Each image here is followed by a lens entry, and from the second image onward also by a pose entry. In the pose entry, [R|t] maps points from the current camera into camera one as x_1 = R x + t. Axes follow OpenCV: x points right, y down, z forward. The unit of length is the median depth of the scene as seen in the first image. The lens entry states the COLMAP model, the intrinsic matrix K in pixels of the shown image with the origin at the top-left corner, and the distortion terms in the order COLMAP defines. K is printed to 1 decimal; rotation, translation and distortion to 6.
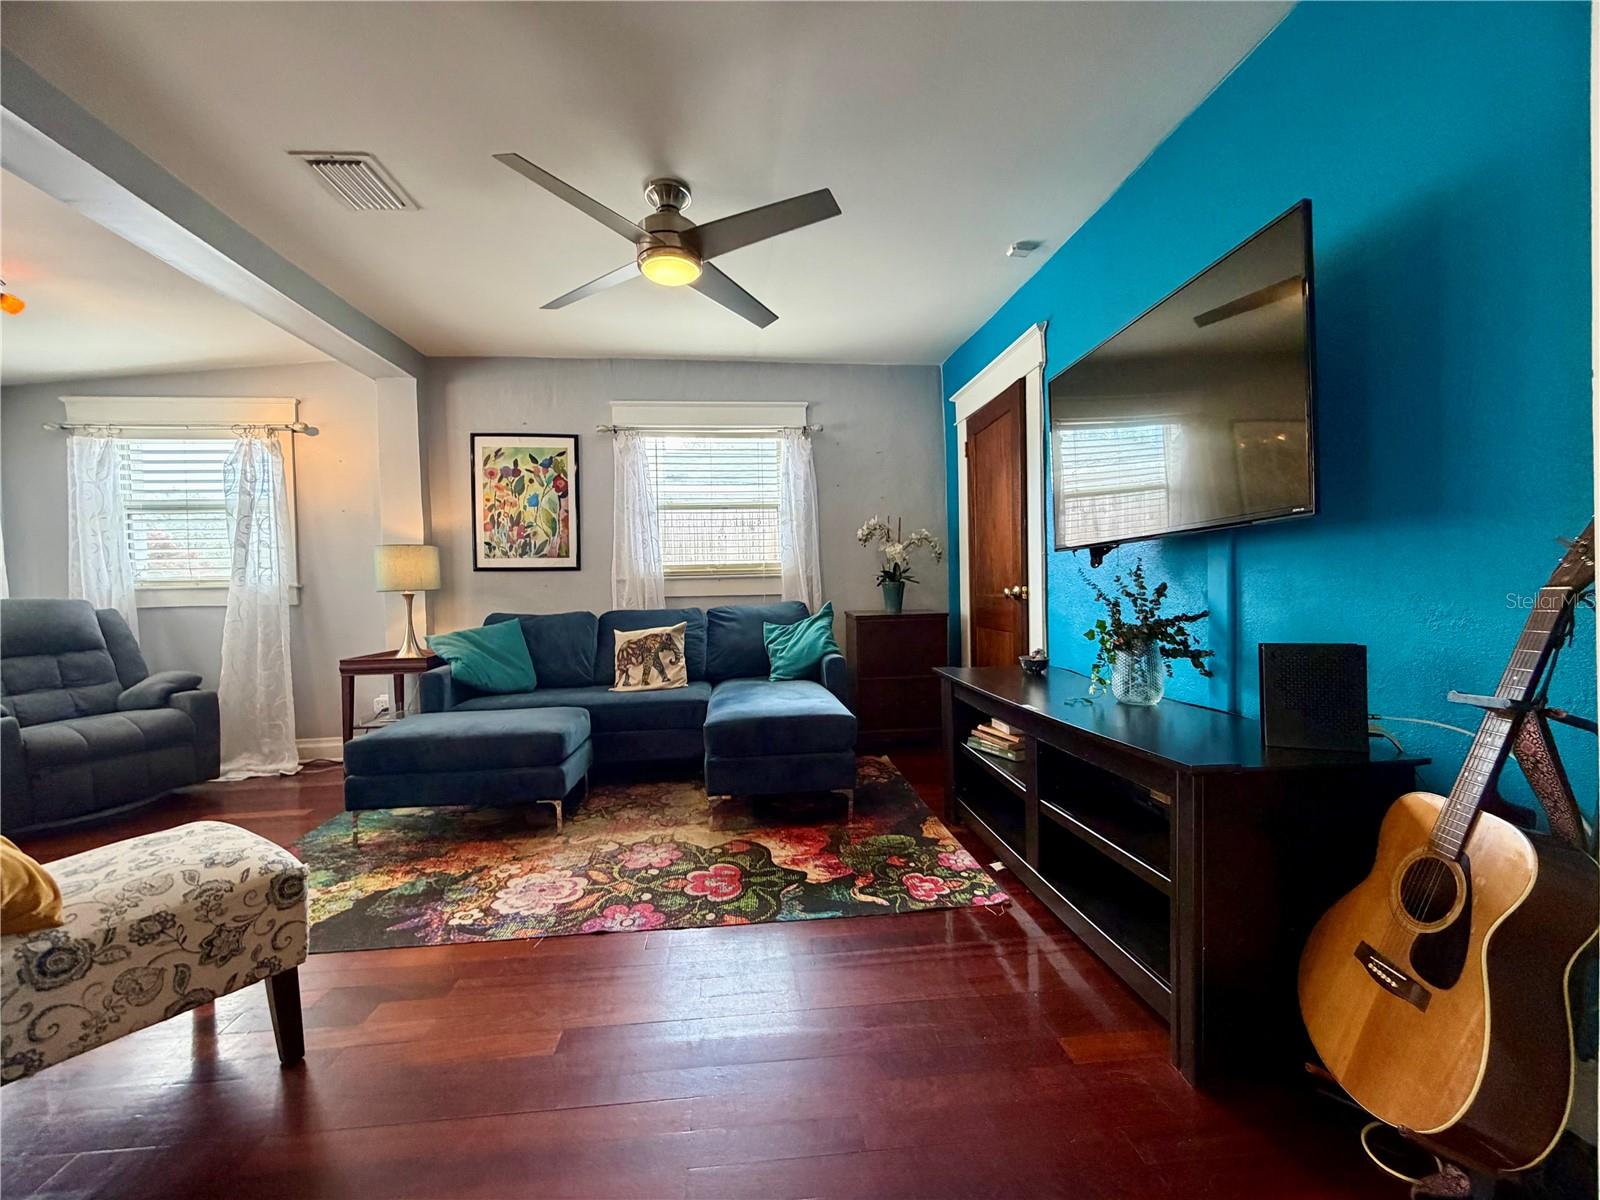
lens RADIAL K [[639.8, 0, 800.0], [0, 639.8, 600.0], [0, 0, 1]] dist [0.002319, 0.000180]
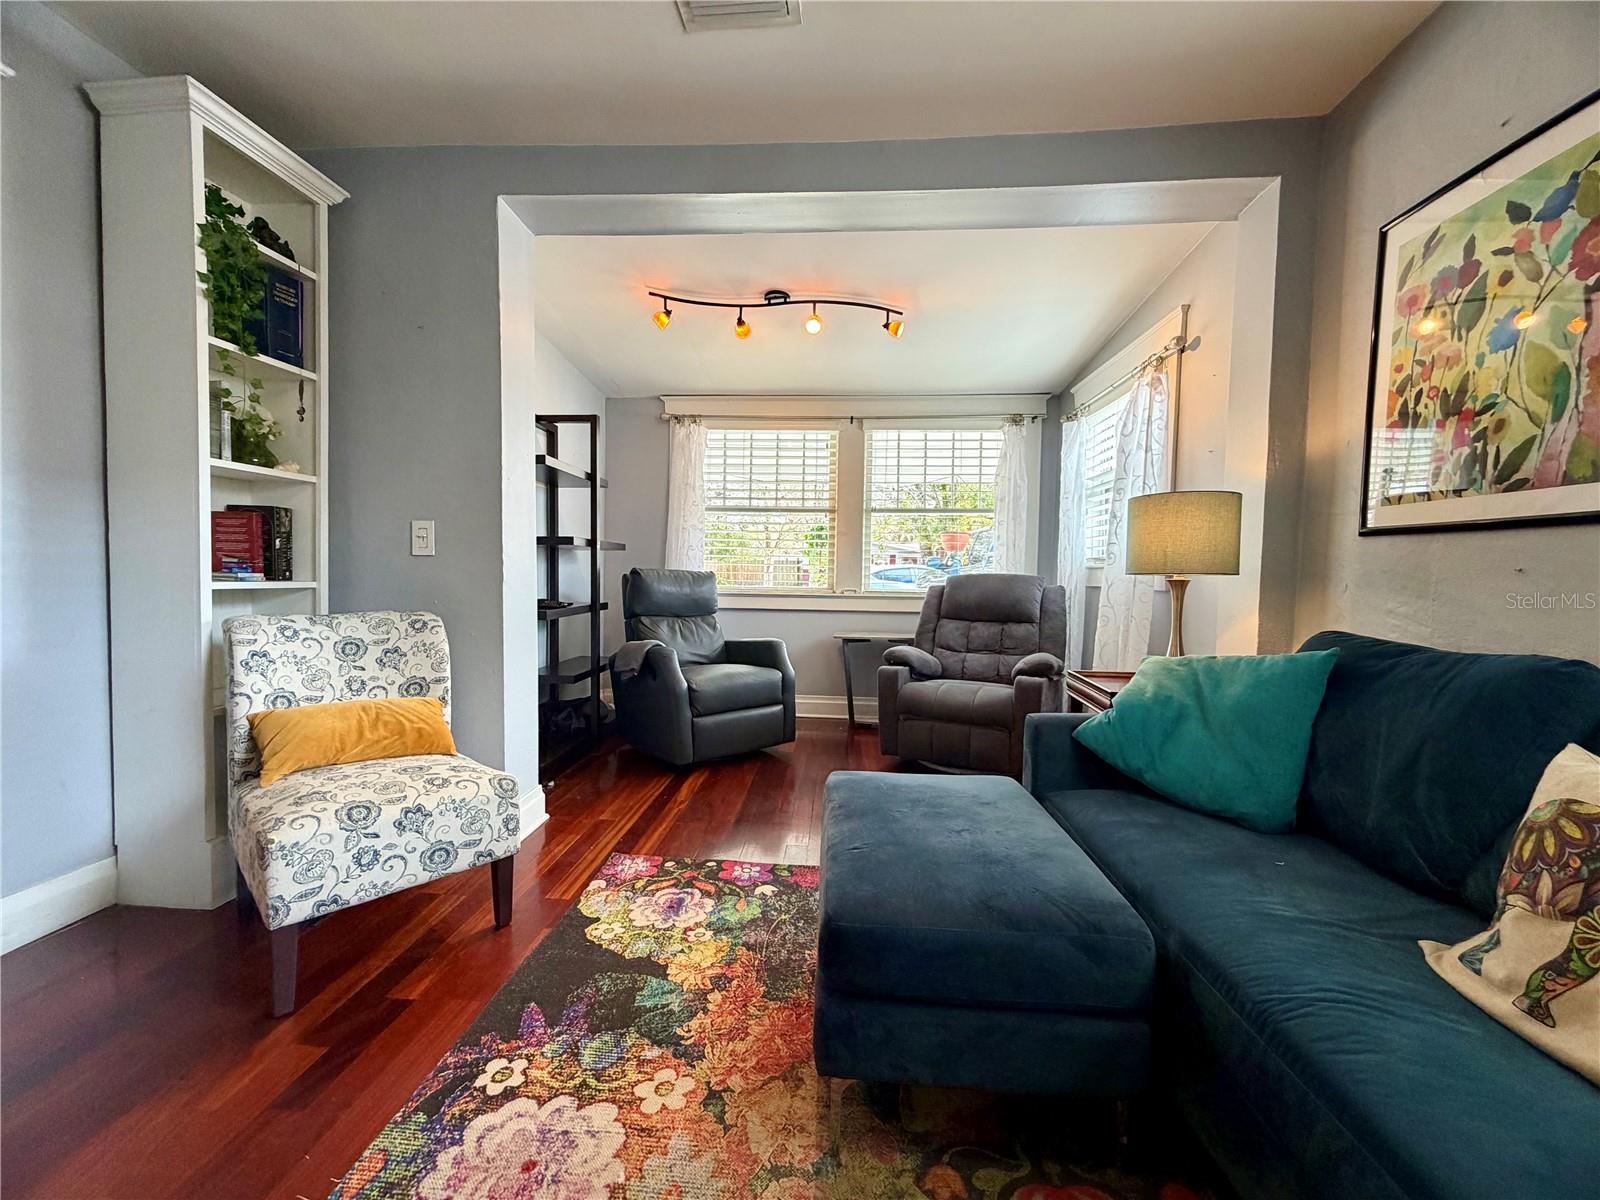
lens RADIAL K [[639.8, 0, 800.0], [0, 639.8, 600.0], [0, 0, 1]] dist [0.002319, 0.000180]
pose [[-0.177759, 0.061222, -0.982168, 0.019229], [-0.031089, 0.997215, 0.067786, -0.022104], [0.983583, 0.042584, -0.175361, 0.840451]]
